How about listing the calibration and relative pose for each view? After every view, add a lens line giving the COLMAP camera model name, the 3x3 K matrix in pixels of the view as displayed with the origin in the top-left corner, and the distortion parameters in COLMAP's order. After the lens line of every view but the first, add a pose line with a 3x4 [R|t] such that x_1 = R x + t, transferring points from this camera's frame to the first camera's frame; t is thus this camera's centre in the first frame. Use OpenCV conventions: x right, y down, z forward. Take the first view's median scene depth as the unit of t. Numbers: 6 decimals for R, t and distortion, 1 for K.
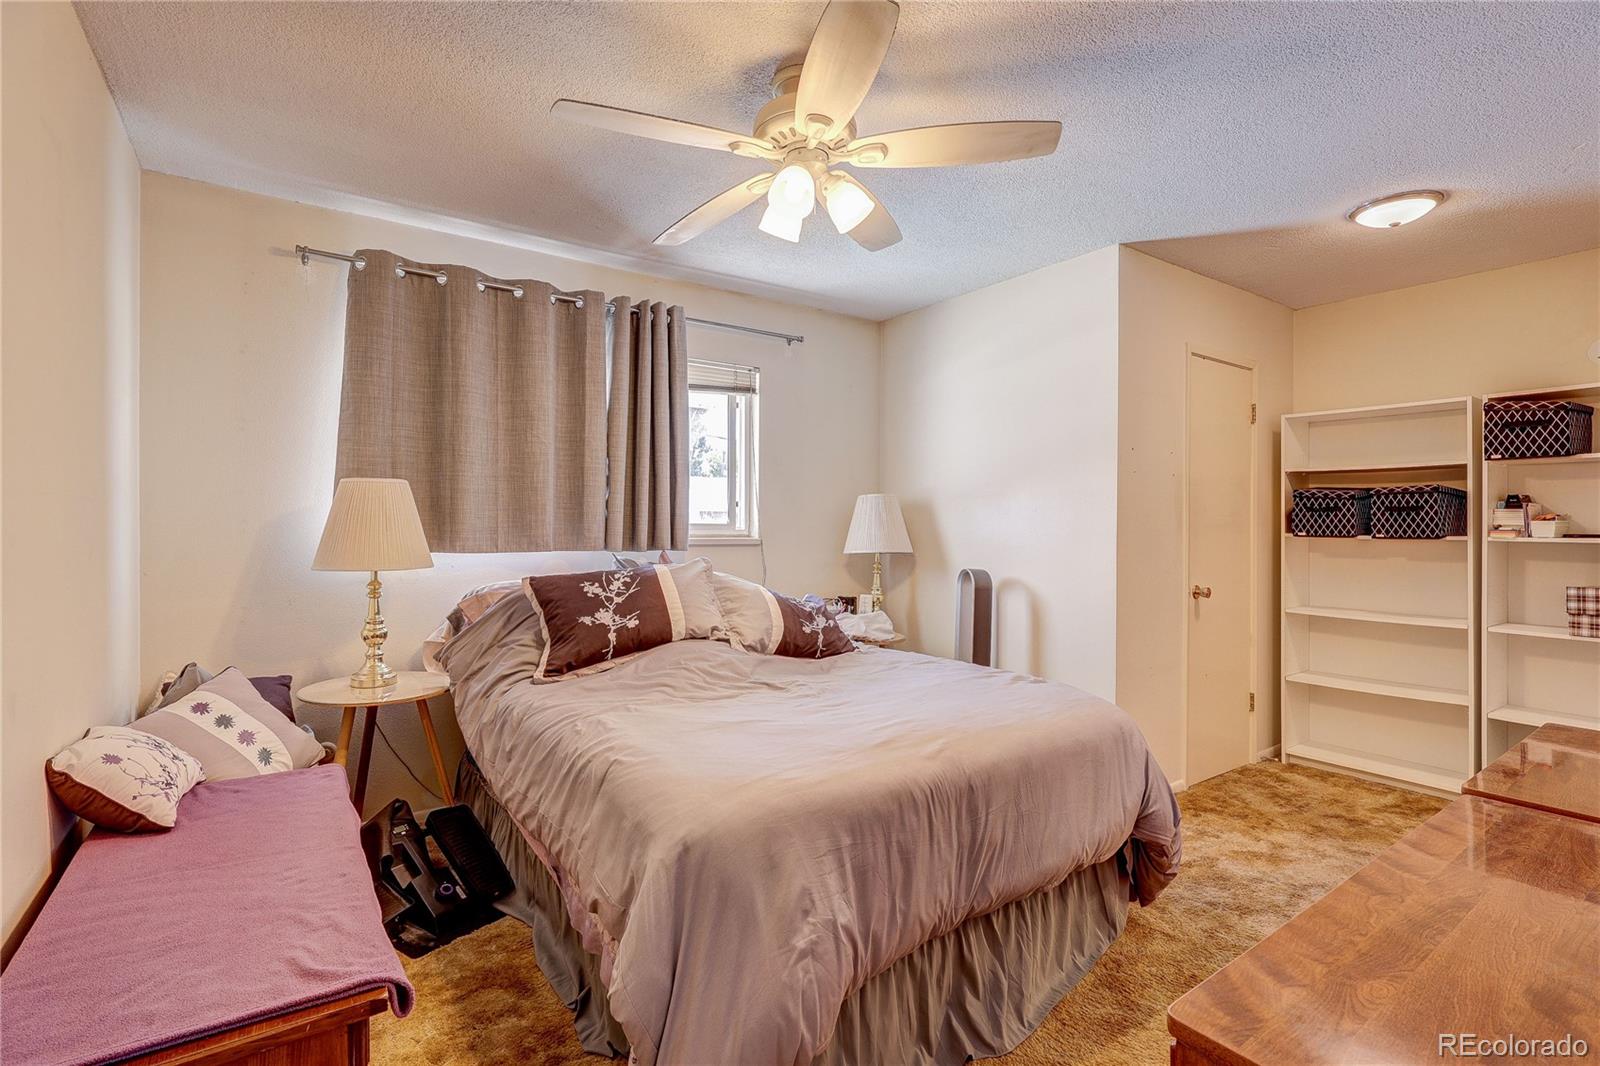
lens RADIAL K [[752.5, 0, 803.1], [0, 752.5, 531.2], [0, 0, 1]] dist [-0.000601, 0.000856]
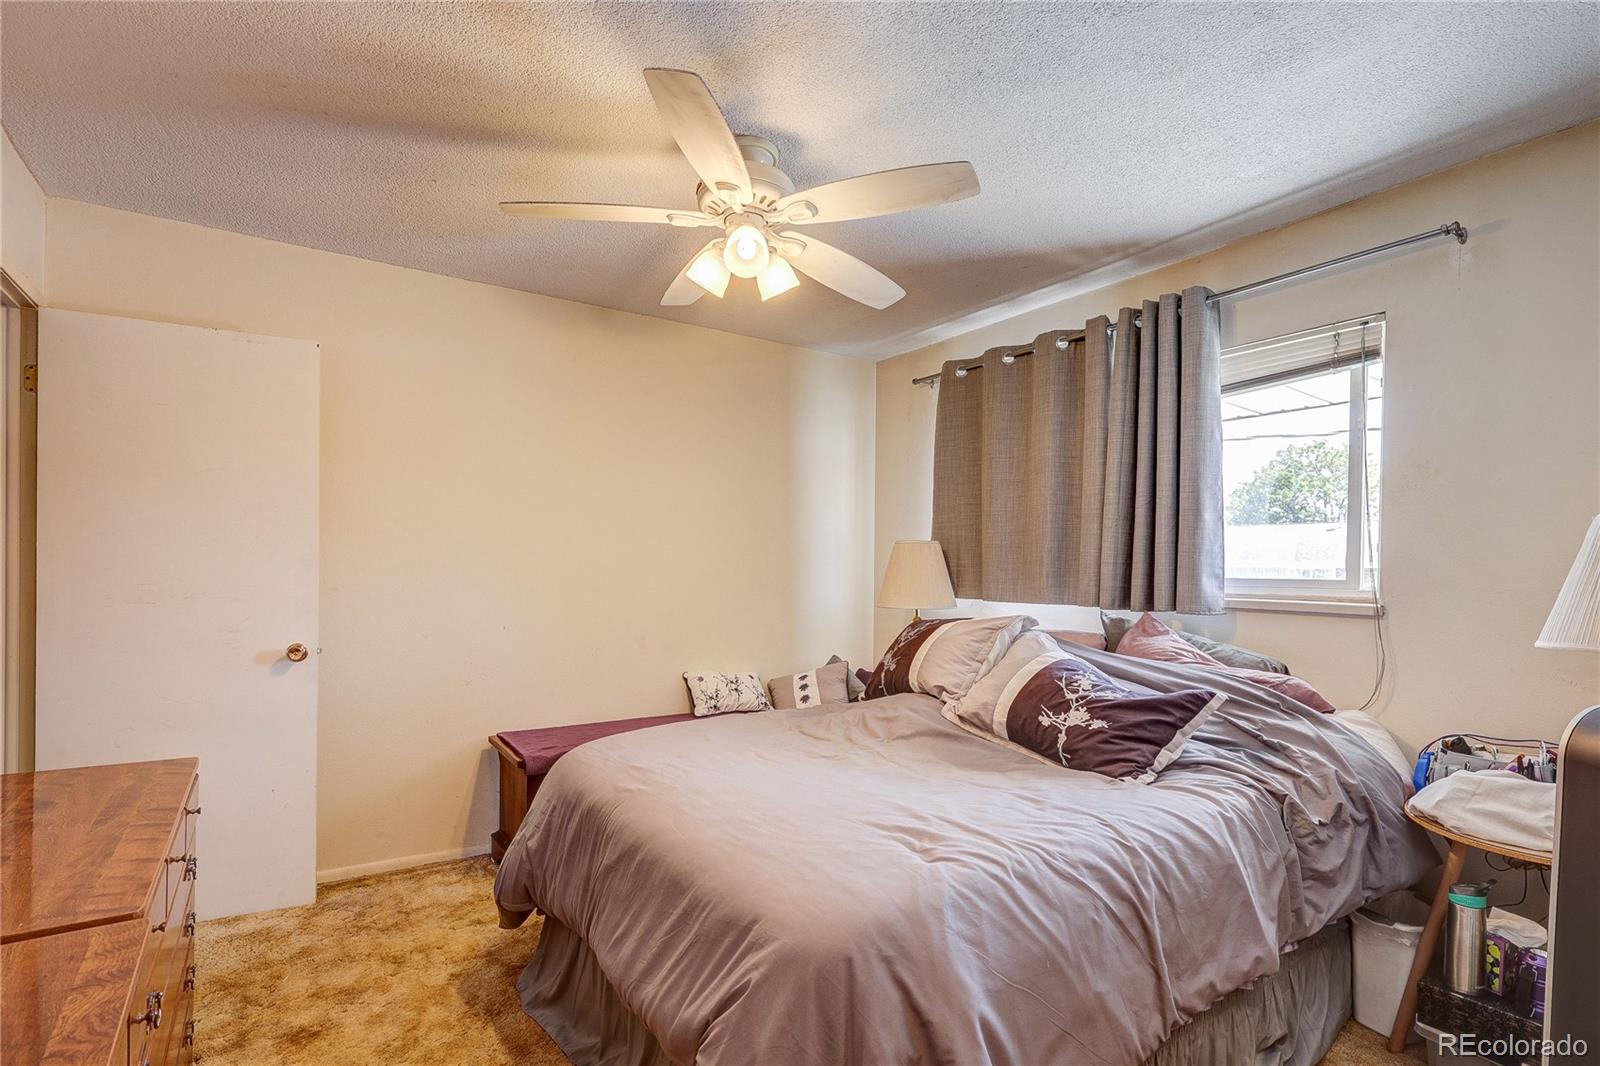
lens RADIAL K [[784.1, 0, 798.5], [0, 784.1, 576.4], [0, 0, 1]] dist [0.000494, 0.000287]
pose [[-0.033375, 0.003275, -0.999438, 0.668994], [-0.022801, 0.999732, 0.004038, -0.005769], [0.999183, 0.022923, -0.033291, 0.680409]]
